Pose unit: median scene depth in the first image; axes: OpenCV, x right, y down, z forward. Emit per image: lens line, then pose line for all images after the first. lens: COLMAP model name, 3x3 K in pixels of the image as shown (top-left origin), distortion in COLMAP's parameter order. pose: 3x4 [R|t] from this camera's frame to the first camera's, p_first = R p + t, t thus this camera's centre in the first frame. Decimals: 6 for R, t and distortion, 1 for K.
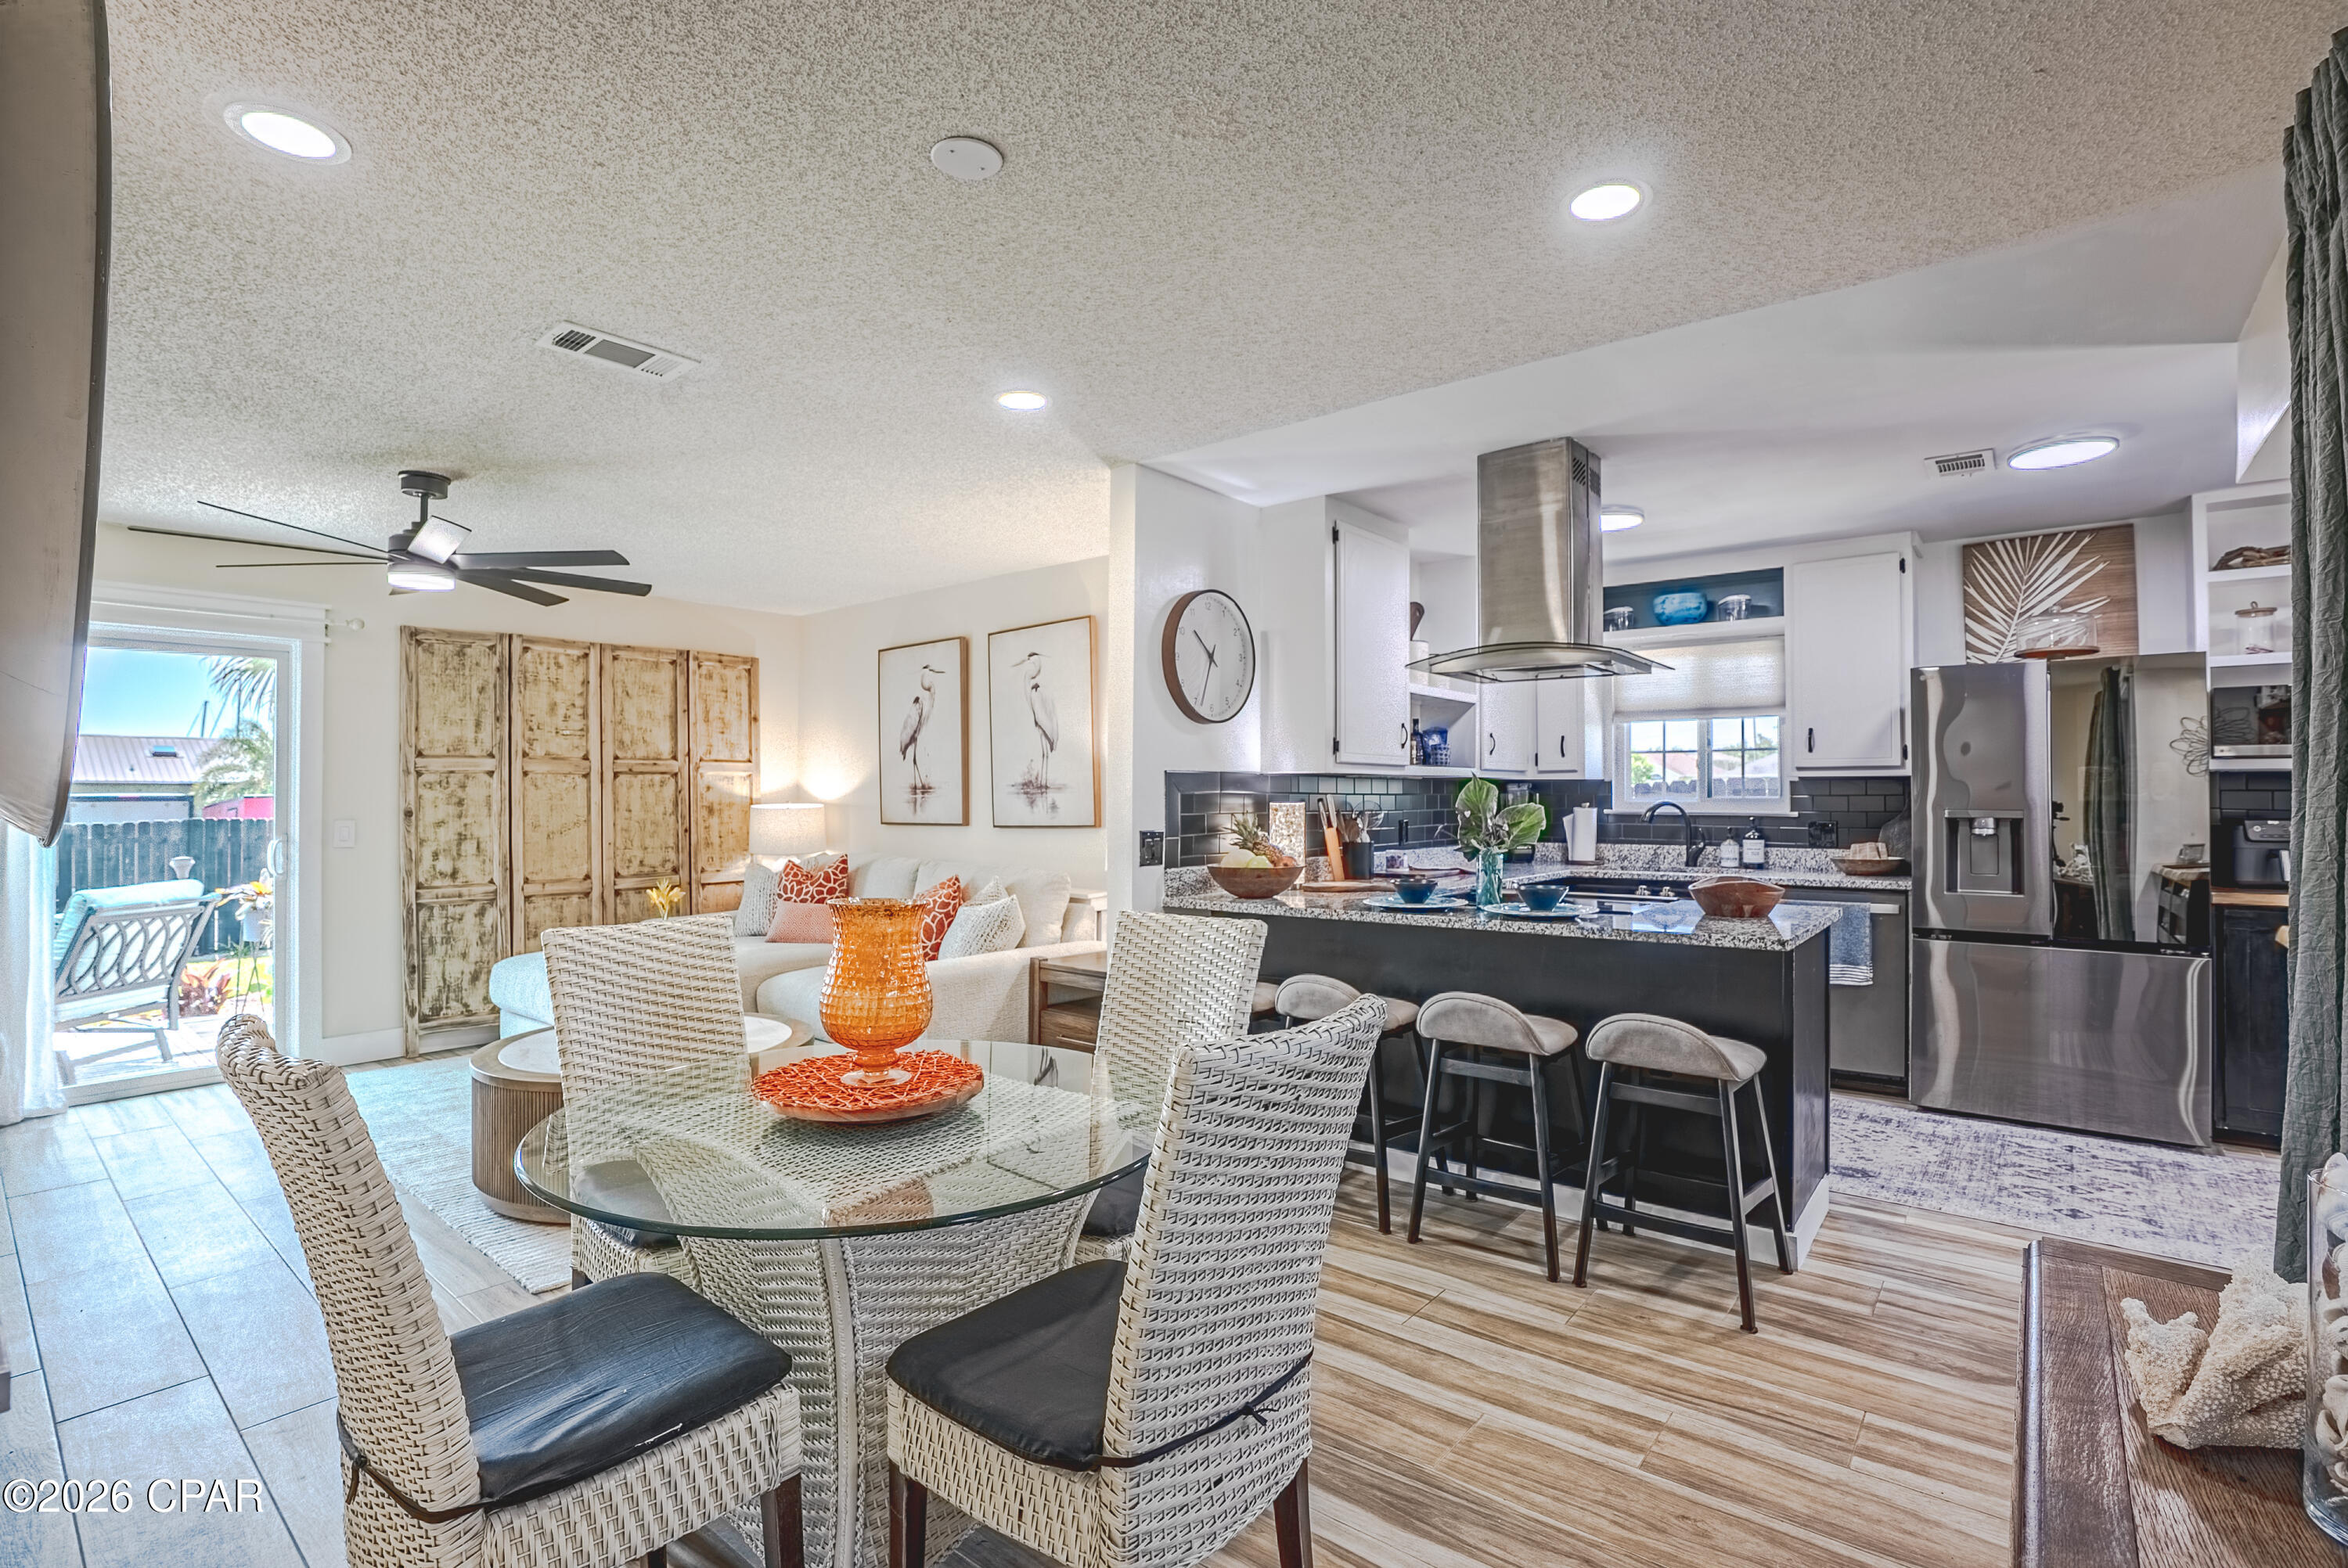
lens RADIAL K [[1091.3, 0, 1185.5], [0, 1091.3, 791.6], [0, 0, 1]] dist [0.000162, 0.000210]
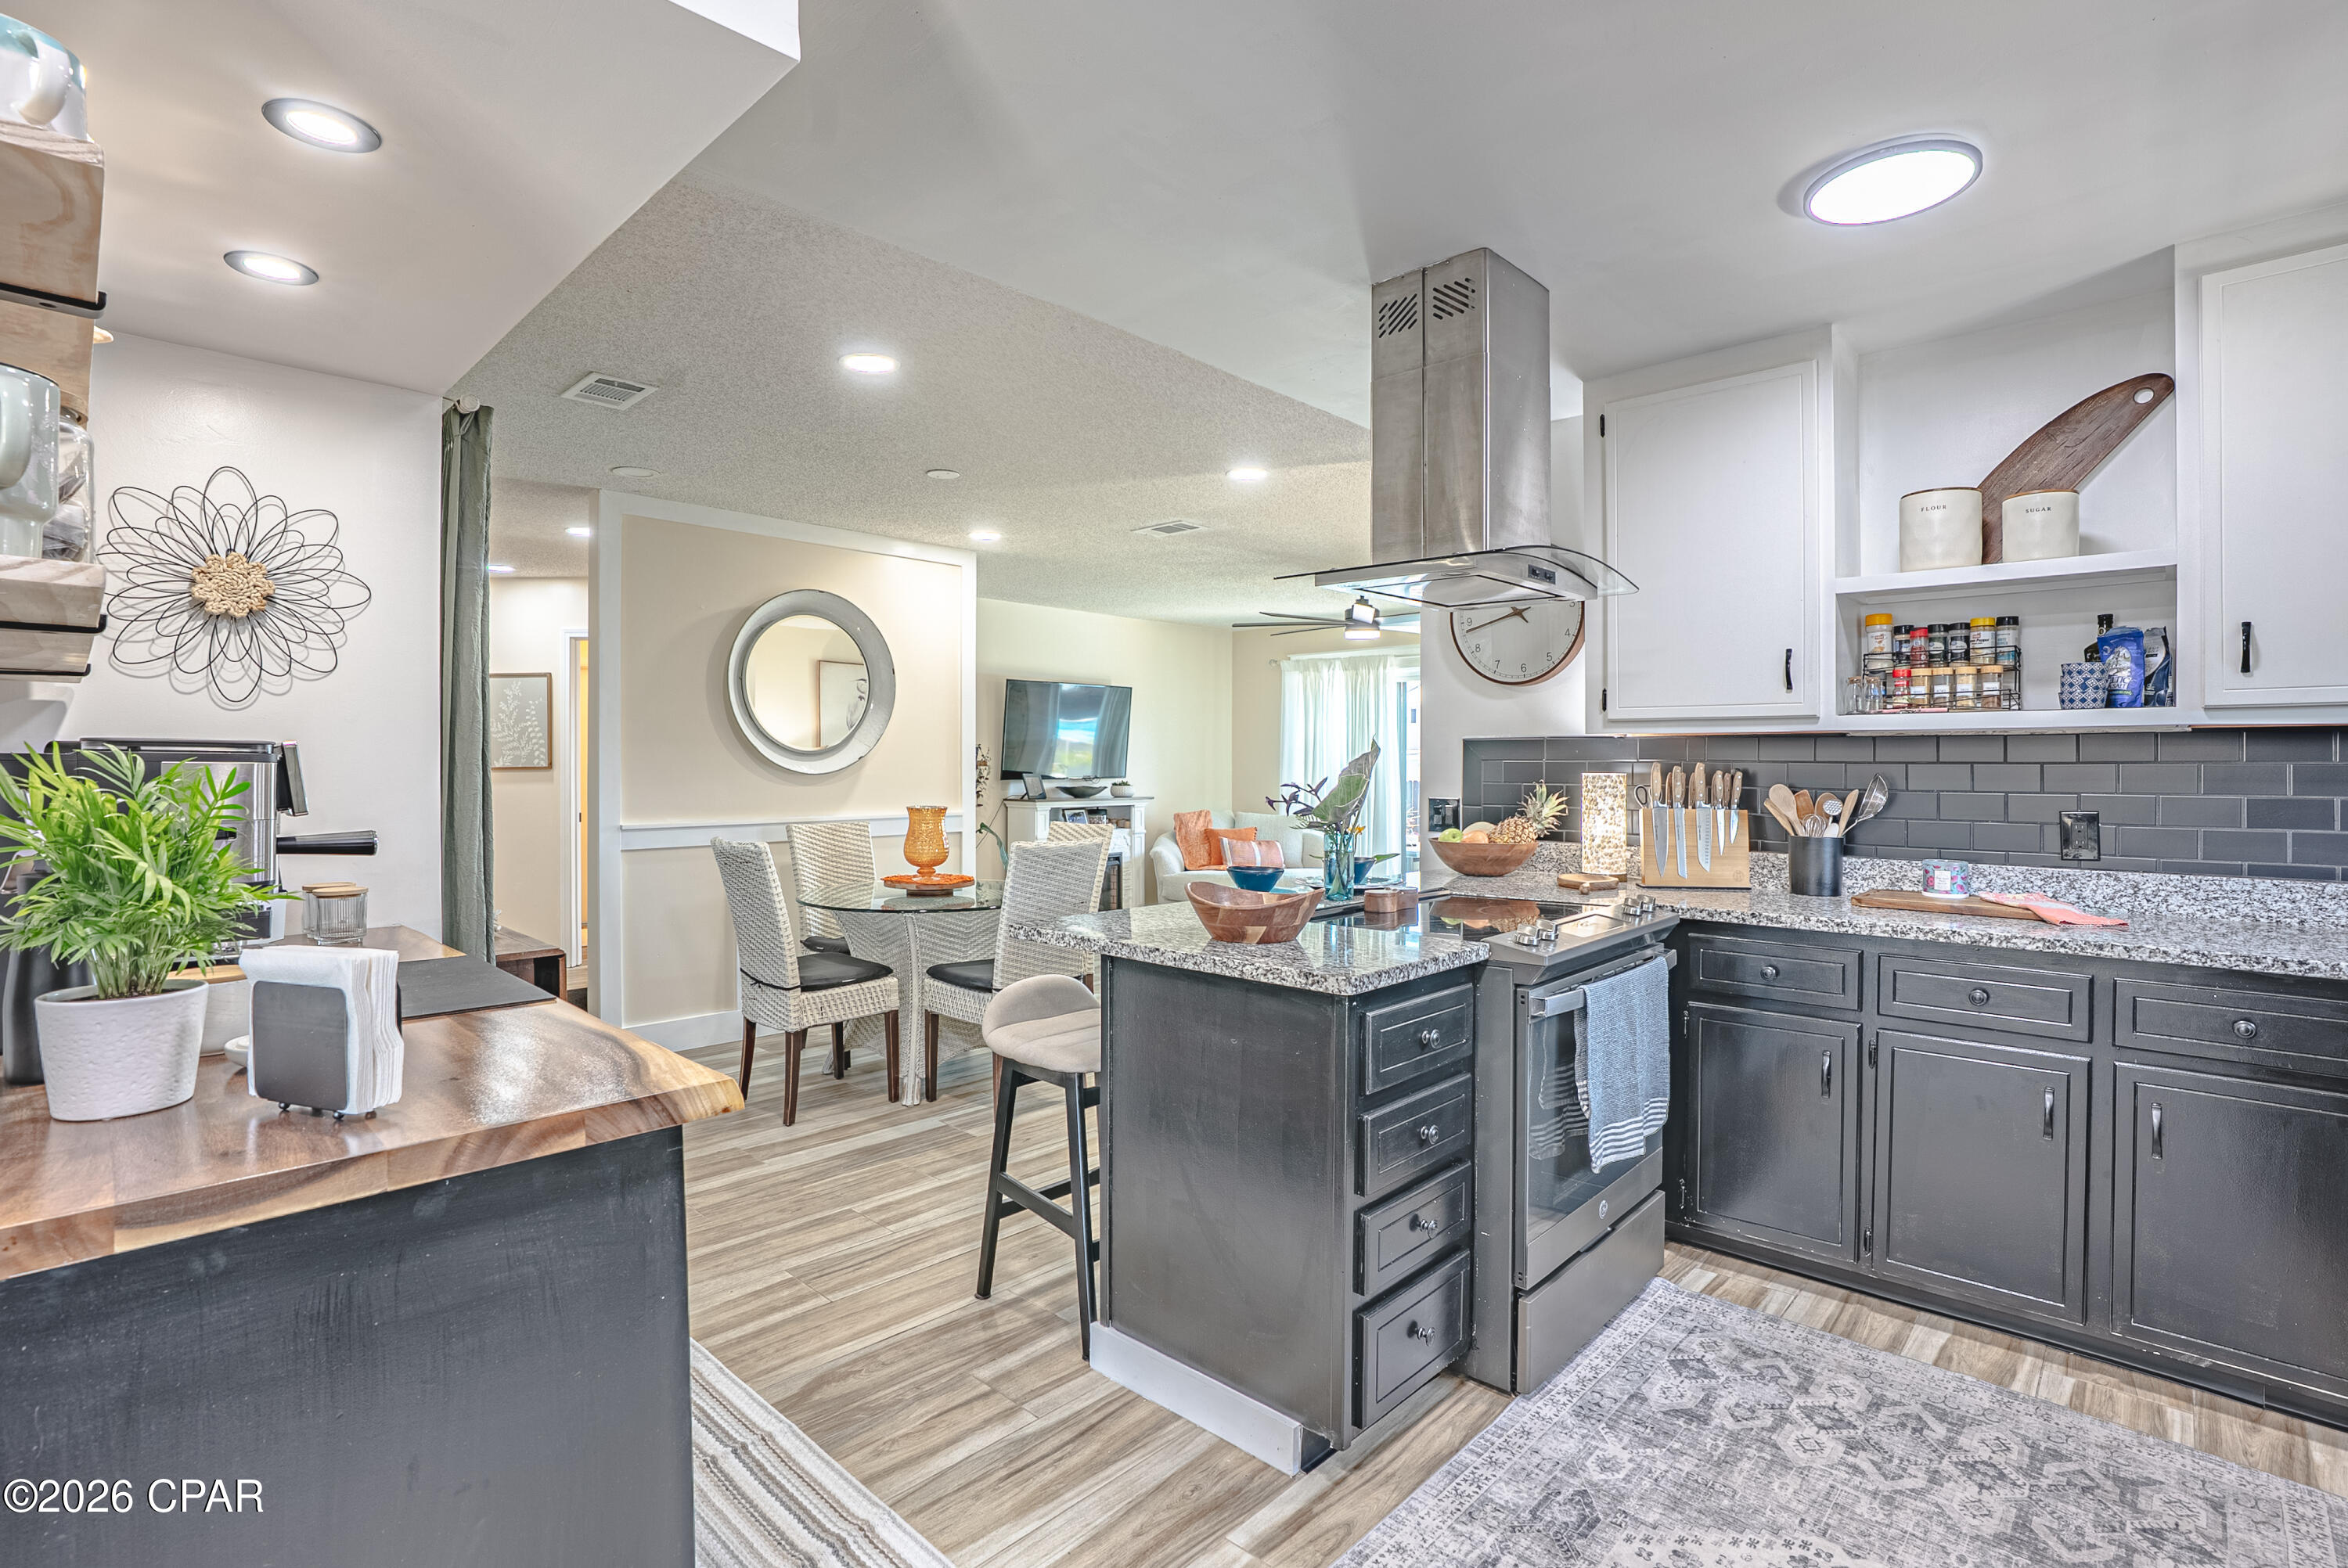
lens RADIAL K [[1091.3, 0, 1185.0], [0, 1091.3, 773.6], [0, 0, 1]] dist [0.000162, 0.000210]
pose [[-0.090418, 0.017529, -0.995750, 1.566519], [0.004209, 0.999843, 0.017219, -0.009444], [0.995895, -0.002634, -0.090477, 1.338223]]
